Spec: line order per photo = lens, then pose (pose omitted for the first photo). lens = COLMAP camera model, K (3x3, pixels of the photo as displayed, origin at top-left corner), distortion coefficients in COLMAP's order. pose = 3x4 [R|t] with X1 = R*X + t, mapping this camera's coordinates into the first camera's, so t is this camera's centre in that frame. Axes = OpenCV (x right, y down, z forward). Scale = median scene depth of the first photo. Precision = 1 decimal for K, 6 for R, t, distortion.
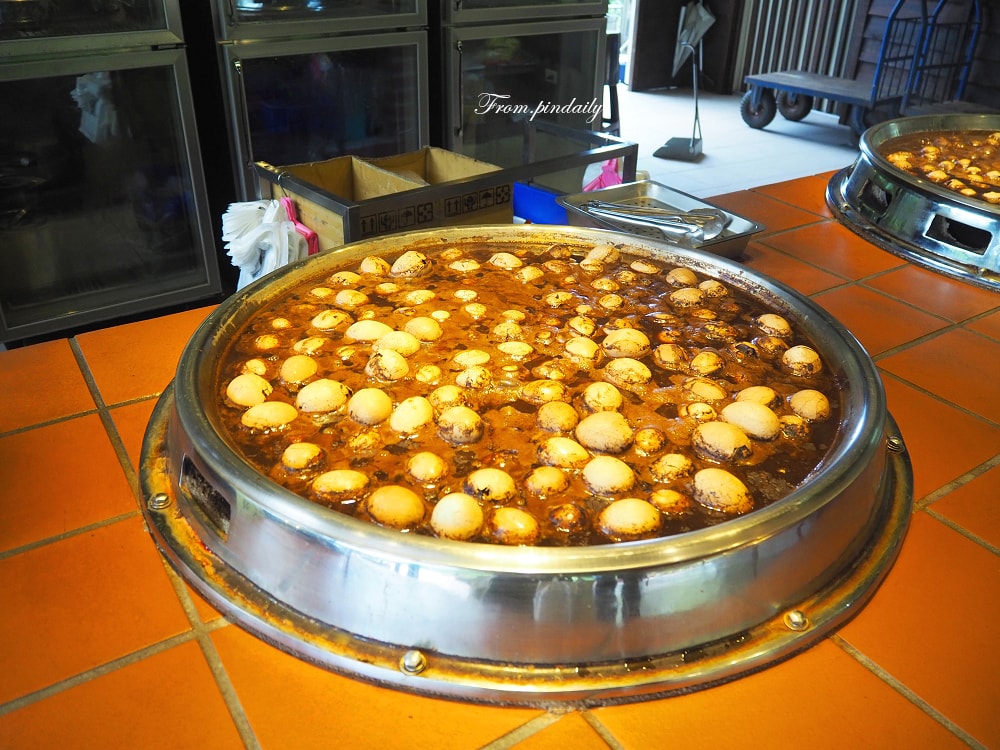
lens RADIAL K [[831.0, 0, 500.2], [0, 831.0, 373.2], [0, 0, 1]] dist [-0.017231, -0.010176]
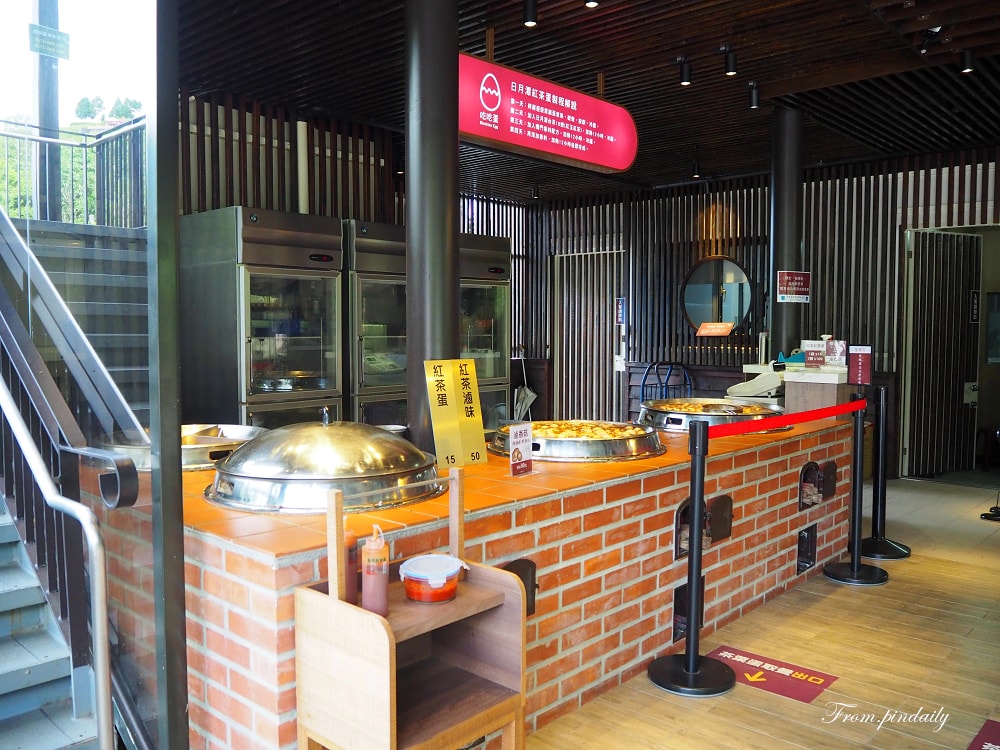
lens RADIAL K [[831.0, 0, 501.1], [0, 831.0, 374.7], [0, 0, 1]] dist [-0.017231, -0.010176]
pose [[0.970881, -0.028766, 0.237828, -0.210940], [0.133539, 0.889201, -0.437595, 0.254427], [-0.198889, 0.456612, 0.867150, -0.428712]]
